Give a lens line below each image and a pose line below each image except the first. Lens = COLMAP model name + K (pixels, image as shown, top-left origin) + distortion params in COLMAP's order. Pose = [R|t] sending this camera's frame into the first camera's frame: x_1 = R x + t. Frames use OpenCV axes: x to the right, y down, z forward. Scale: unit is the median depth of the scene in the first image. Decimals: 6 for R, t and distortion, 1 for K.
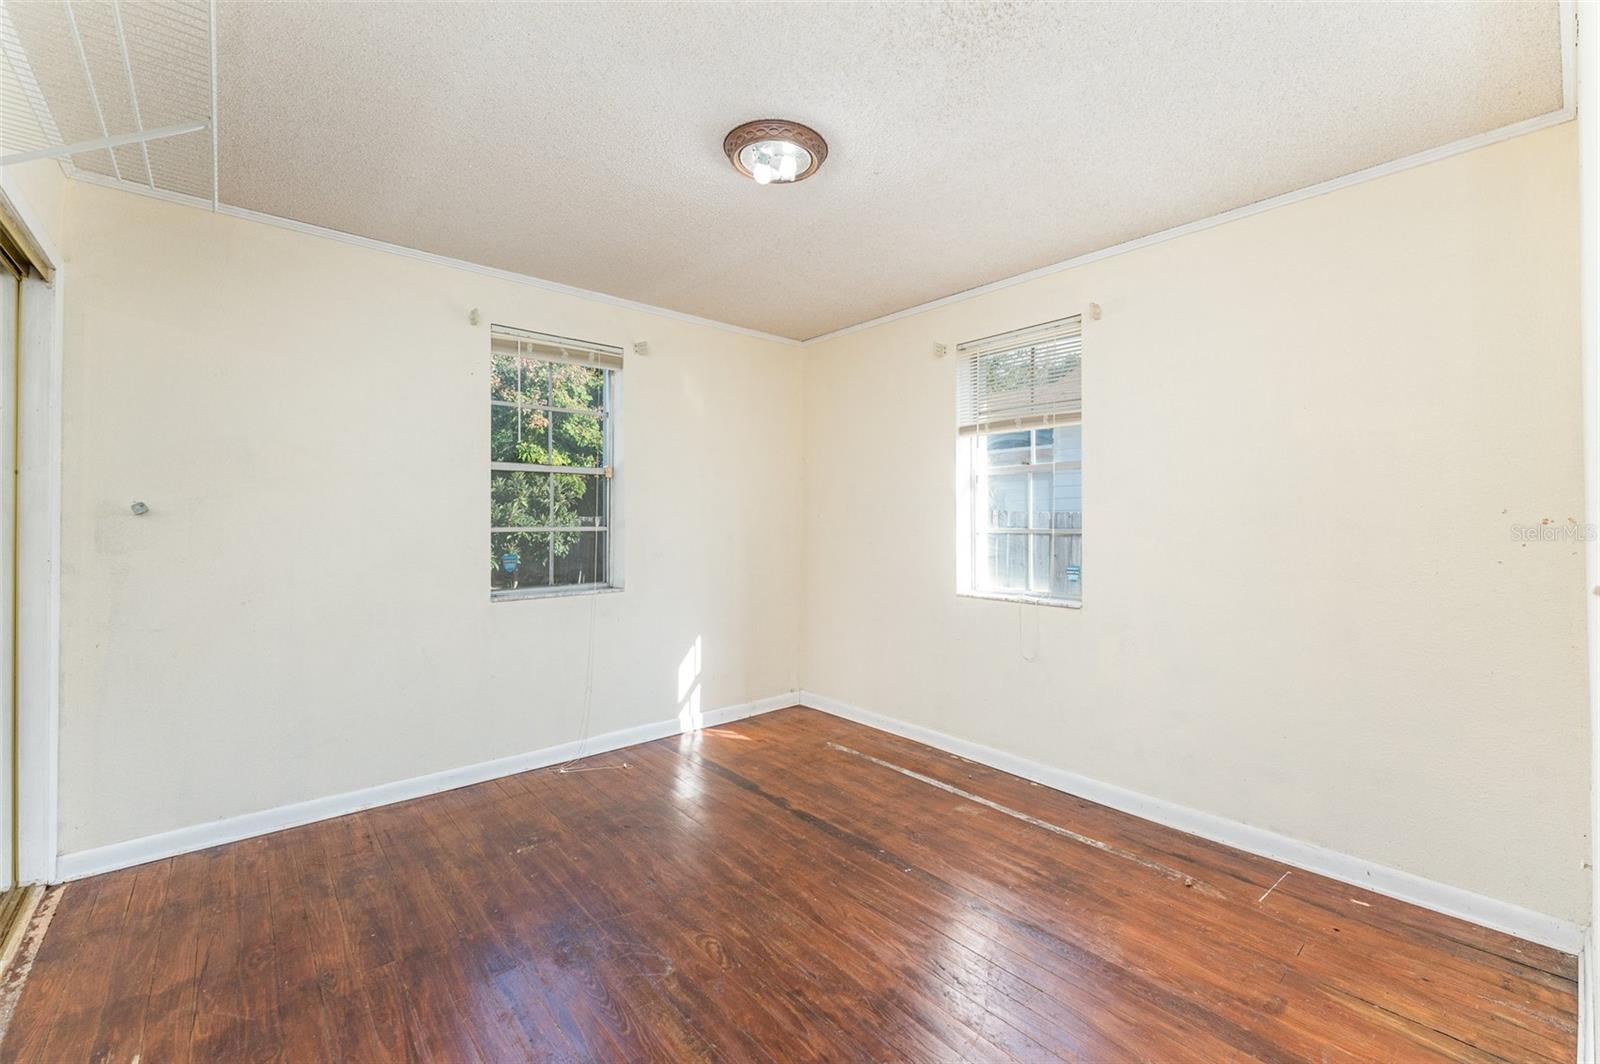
lens RADIAL K [[645.0, 0, 801.2], [0, 645.0, 513.7], [0, 0, 1]] dist [0.001113, 0.000133]
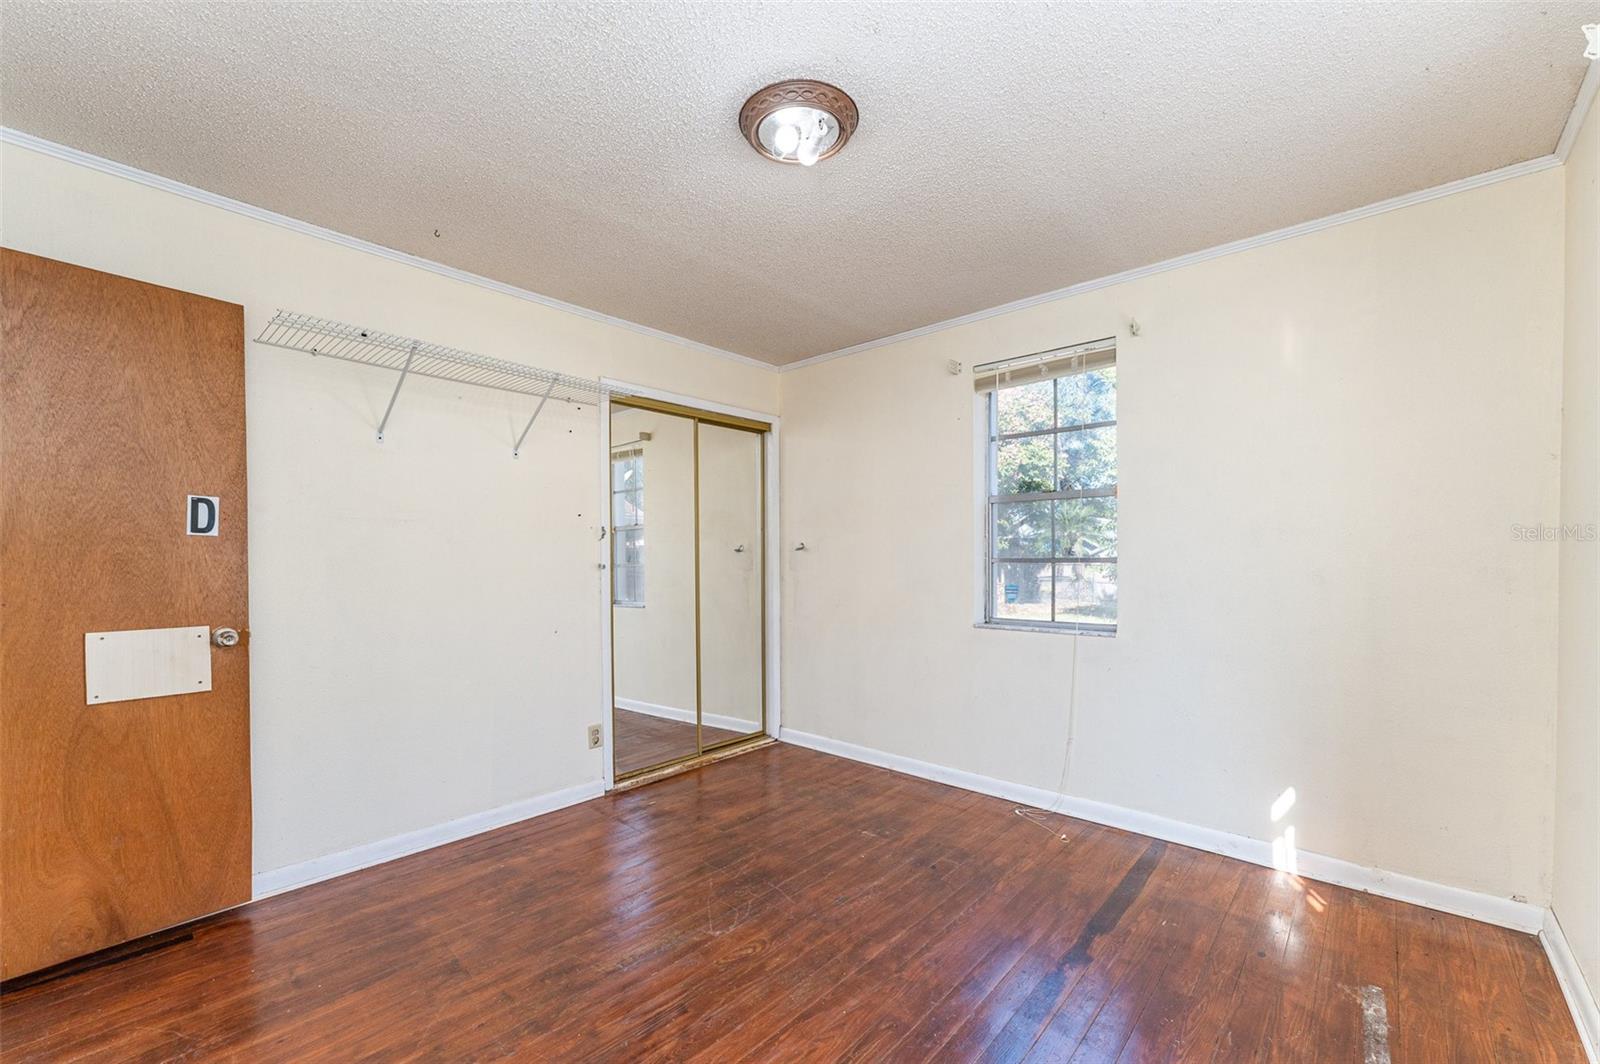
lens RADIAL K [[657.8, 0, 818.5], [0, 657.8, 572.8], [0, 0, 1]] dist [0.002026, 0.000368]
pose [[0.136978, 0.018246, -0.990406, 0.648130], [0.012237, 0.999723, 0.020111, 0.023177], [0.990498, -0.014874, 0.136717, 0.677054]]
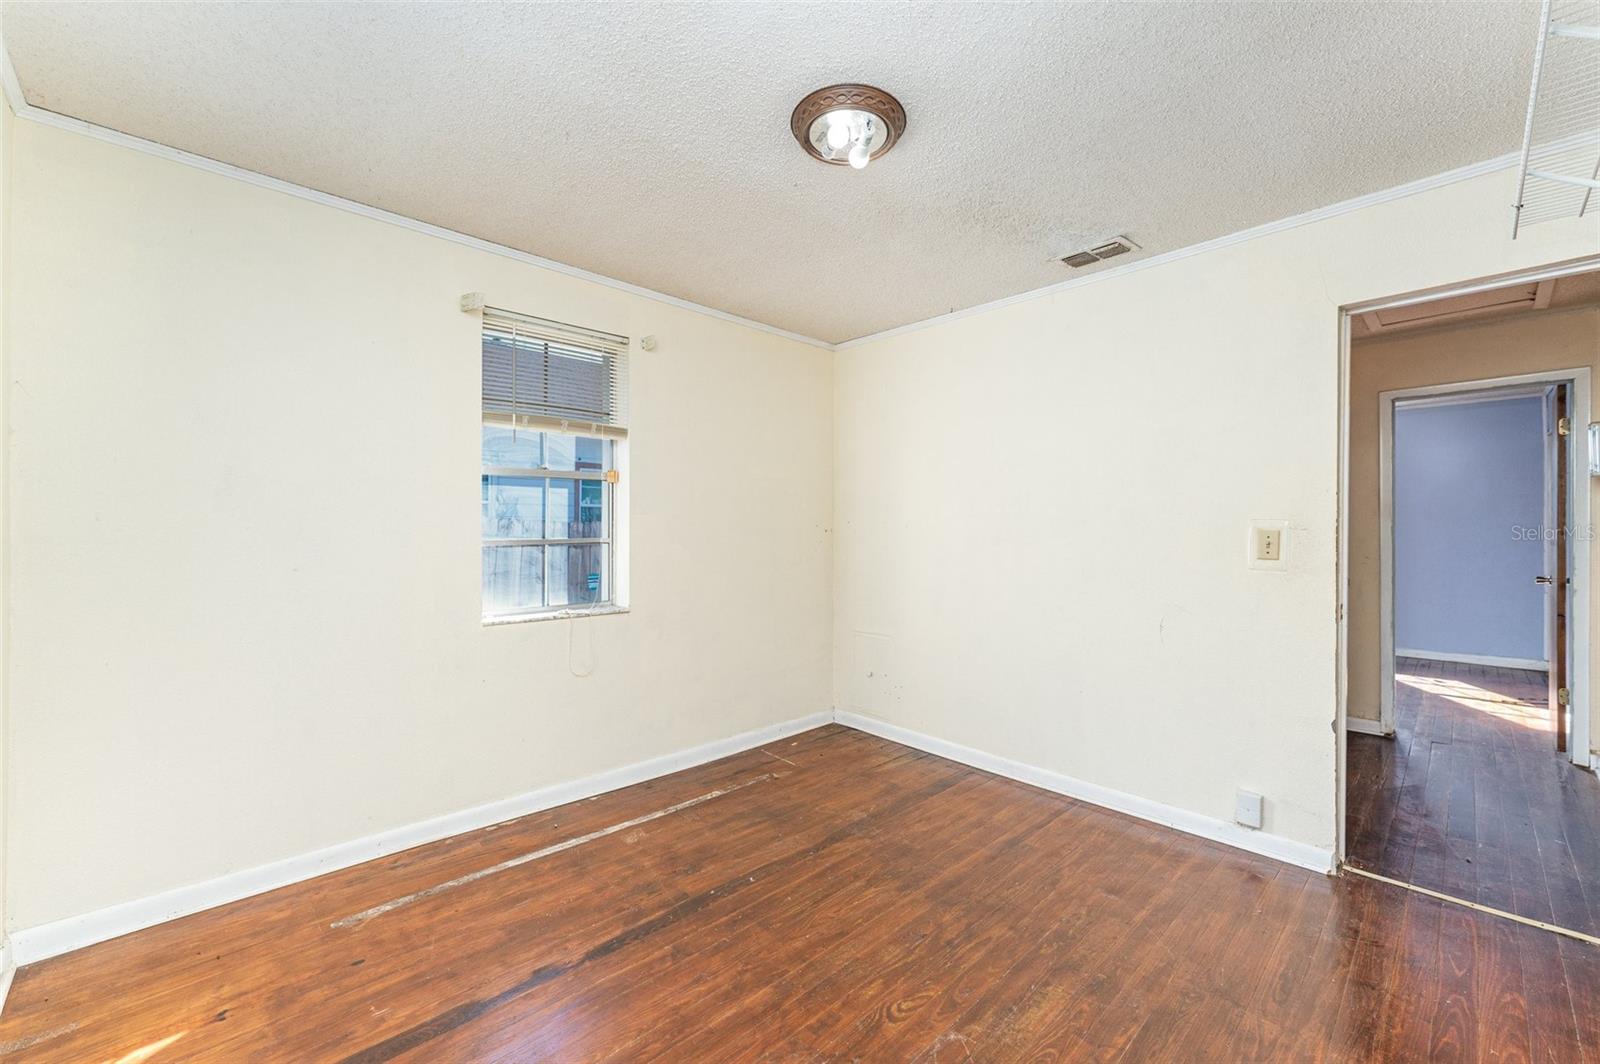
lens RADIAL K [[645.0, 0, 801.2], [0, 645.0, 513.7], [0, 0, 1]] dist [0.001113, 0.000133]
pose [[-0.032823, 0.020990, 0.999241, -0.726043], [-0.011871, 0.999701, -0.021389, 0.004188], [-0.999391, -0.012564, -0.032564, 0.821646]]
